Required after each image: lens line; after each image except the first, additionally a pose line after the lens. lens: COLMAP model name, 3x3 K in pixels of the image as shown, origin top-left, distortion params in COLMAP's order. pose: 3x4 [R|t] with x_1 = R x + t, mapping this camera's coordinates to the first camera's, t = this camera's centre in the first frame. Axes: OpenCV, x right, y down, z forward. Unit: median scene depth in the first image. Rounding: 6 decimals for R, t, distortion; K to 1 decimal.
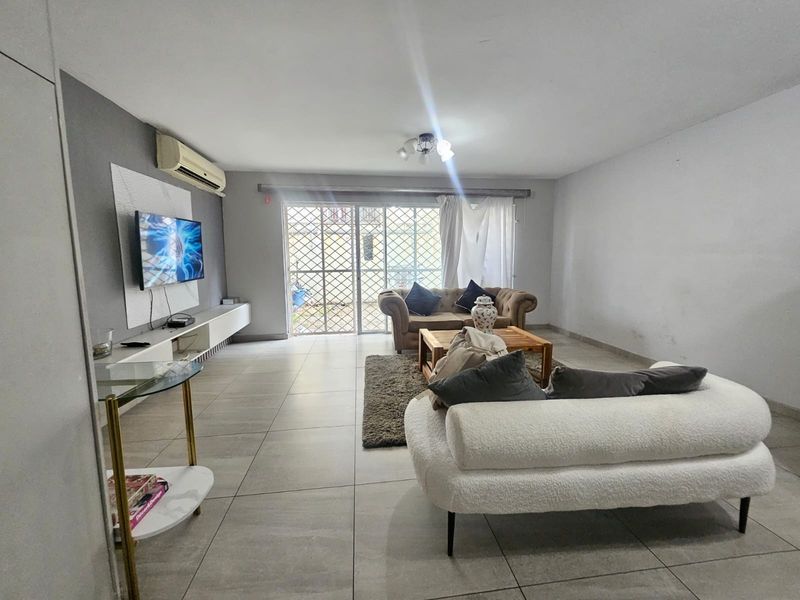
lens RADIAL K [[314.5, 0, 394.6], [0, 314.5, 286.2], [0, 0, 1]] dist [0.004852, -0.002120]
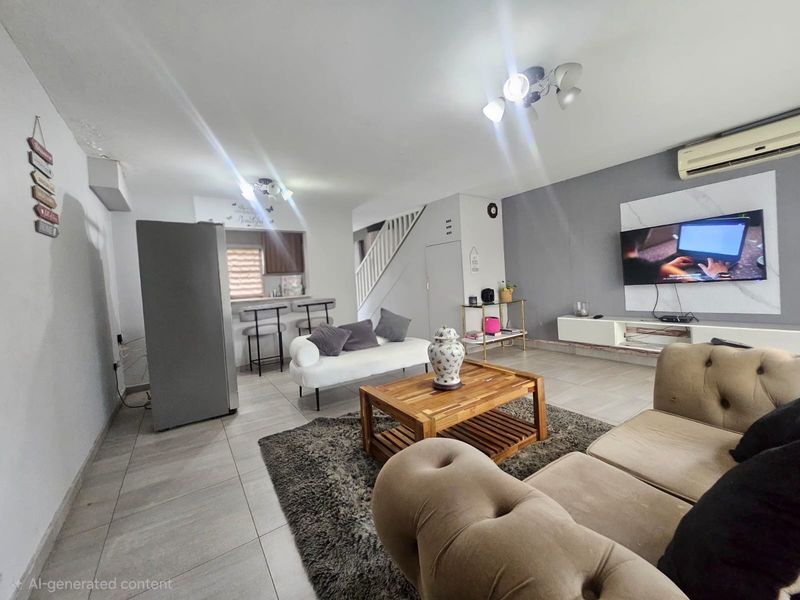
lens RADIAL K [[314.5, 0, 402.7], [0, 314.5, 289.2], [0, 0, 1]] dist [0.004852, -0.002120]
pose [[-0.881848, 0.068127, -0.466587, 0.426274], [0.016491, 0.993358, 0.113874, -0.082417], [0.471246, 0.092726, -0.877114, 0.973780]]
